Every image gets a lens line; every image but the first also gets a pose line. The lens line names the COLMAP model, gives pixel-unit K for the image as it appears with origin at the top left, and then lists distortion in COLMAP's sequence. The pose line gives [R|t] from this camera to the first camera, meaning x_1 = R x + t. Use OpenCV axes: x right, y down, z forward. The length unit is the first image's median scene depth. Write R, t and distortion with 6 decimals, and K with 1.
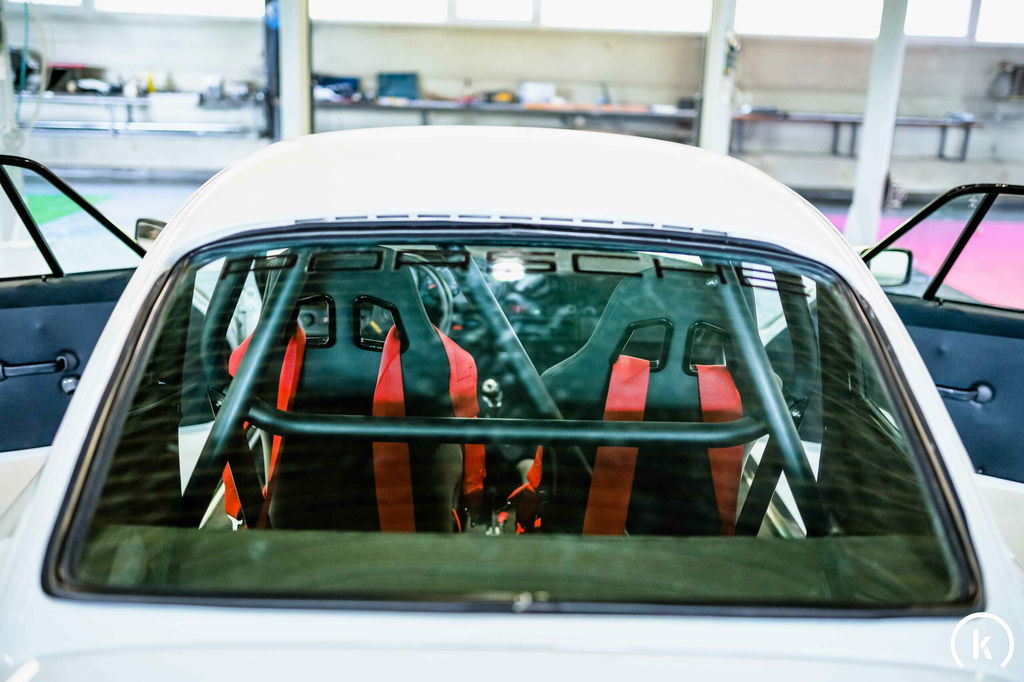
lens RADIAL K [[975.2, 0, 514.8], [0, 975.2, 338.6], [0, 0, 1]] dist [-0.029263, 0.000000]
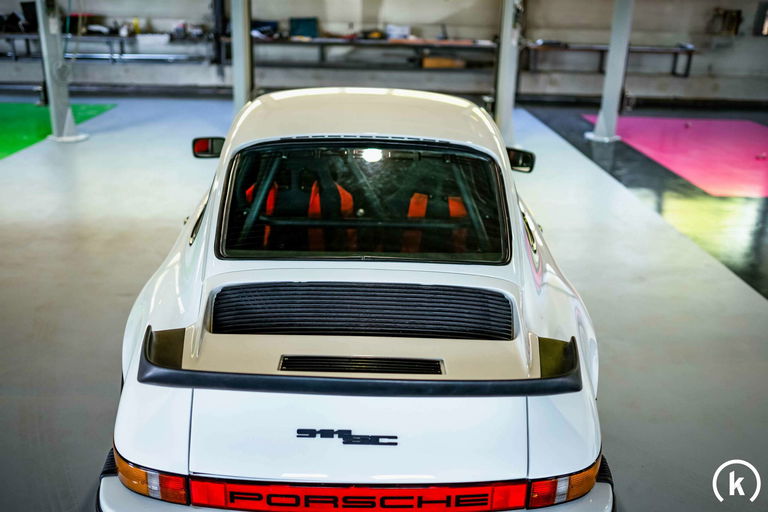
lens RADIAL K [[731.4, 0, 382.2], [0, 731.4, 259.9], [0, 0, 1]] dist [-0.029263, 0.000000]
pose [[0.999938, -0.004281, -0.010250, 0.008510], [0.005060, 0.997002, 0.077214, 0.007168], [0.009889, -0.077261, 0.996962, -0.130027]]
